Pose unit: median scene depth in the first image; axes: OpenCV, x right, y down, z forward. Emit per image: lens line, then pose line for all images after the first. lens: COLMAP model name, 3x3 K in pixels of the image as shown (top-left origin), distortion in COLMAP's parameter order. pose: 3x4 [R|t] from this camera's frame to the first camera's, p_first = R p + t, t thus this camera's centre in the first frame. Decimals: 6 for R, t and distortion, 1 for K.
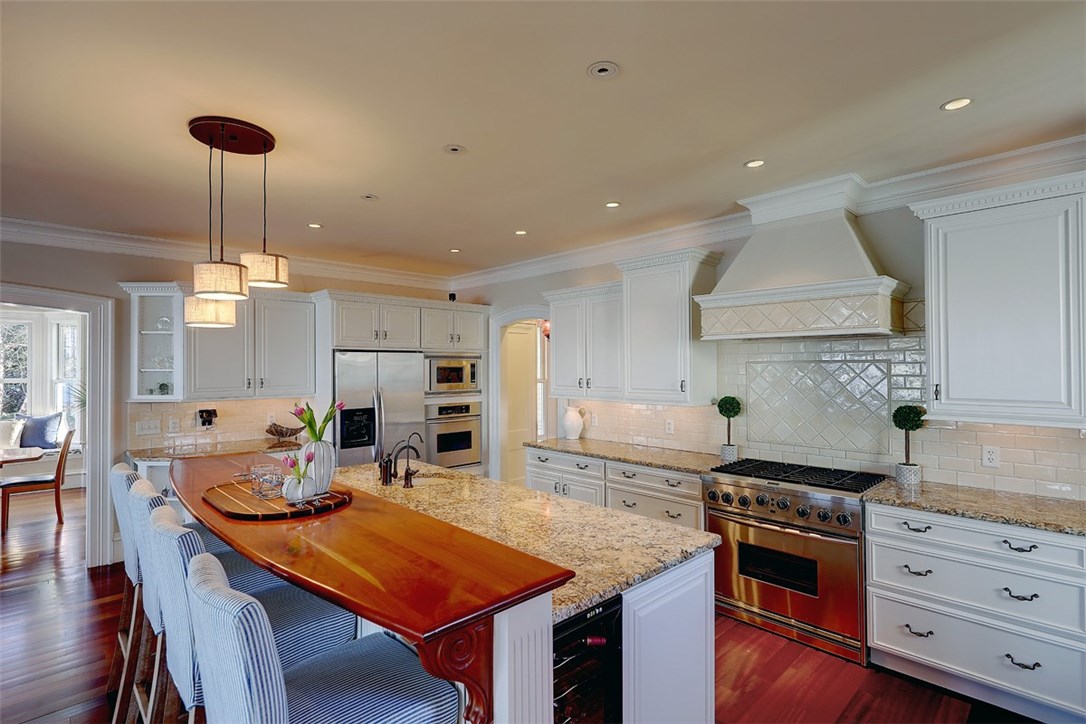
lens RADIAL K [[520.2, 0, 548.0], [0, 520.2, 362.8], [0, 0, 1]] dist [-0.000466, 0.000023]
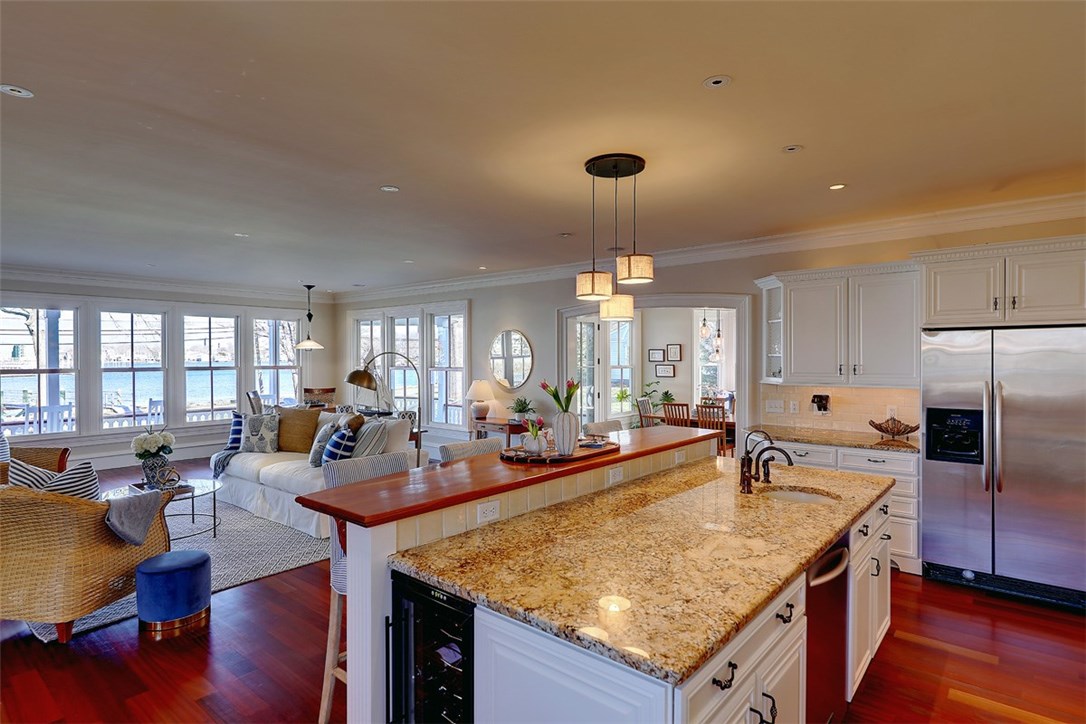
lens RADIAL K [[580.0, 0, 538.3], [0, 580.0, 356.6], [0, 0, 1]] dist [0.003839, -0.004103]
pose [[0.084639, 0.004197, -0.996403, 0.449643], [0.009280, 0.999944, 0.005001, 0.006603], [0.996368, -0.009669, 0.084596, 0.407734]]
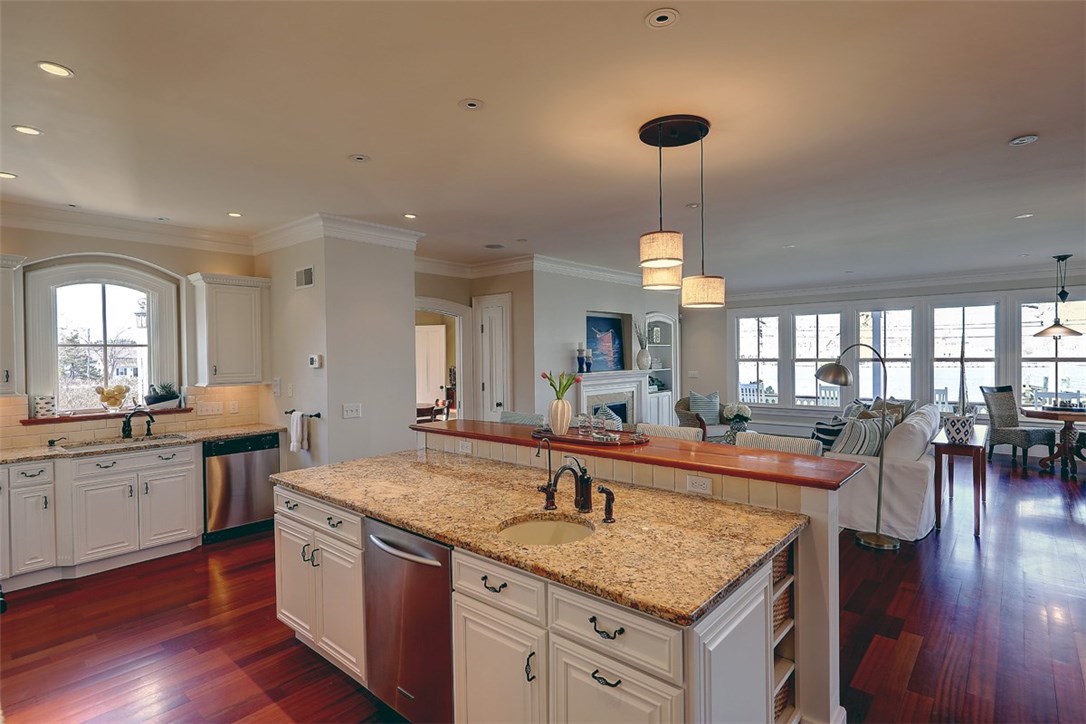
lens RADIAL K [[542.1, 0, 542.2], [0, 542.1, 359.4], [0, 0, 1]] dist [0.004457, 0.000504]
pose [[-0.997573, 0.016573, -0.067628, -0.142052], [0.016196, 0.999850, 0.006112, 0.013005], [0.067719, 0.005001, -0.997692, 1.236630]]
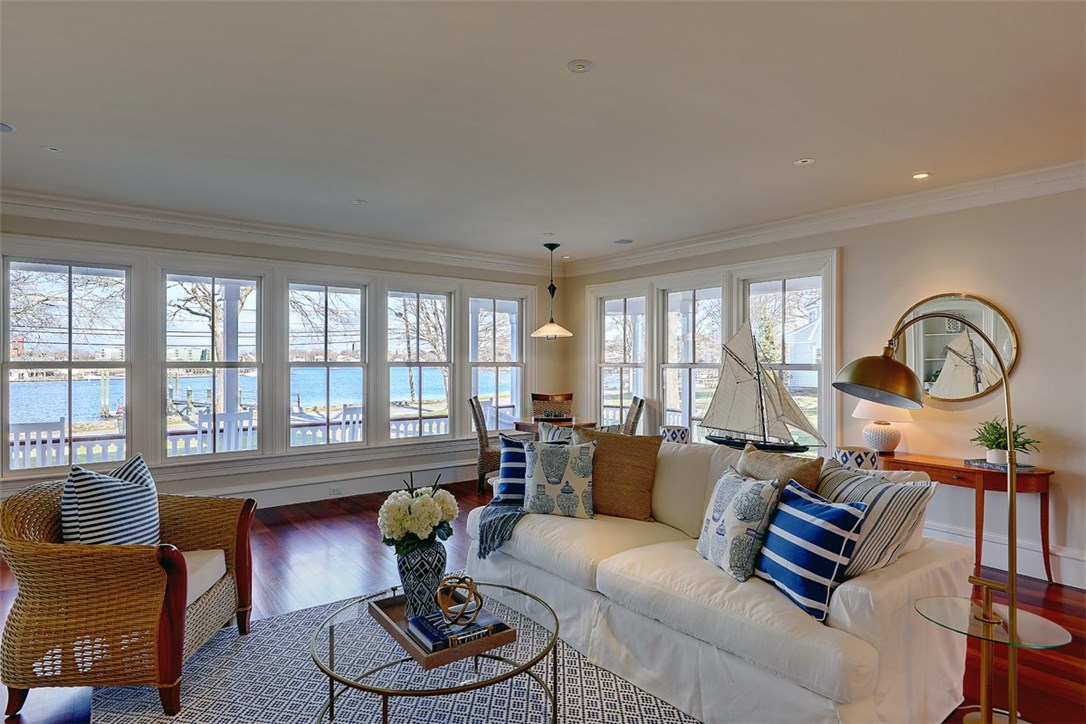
lens RADIAL K [[580.0, 0, 526.3], [0, 580.0, 353.8], [0, 0, 1]] dist [0.003839, -0.004103]
pose [[-0.142427, -0.009576, -0.989759, -0.283842], [0.005643, 0.999929, -0.010487, 0.039766], [0.989789, -0.007079, -0.142363, -0.104868]]
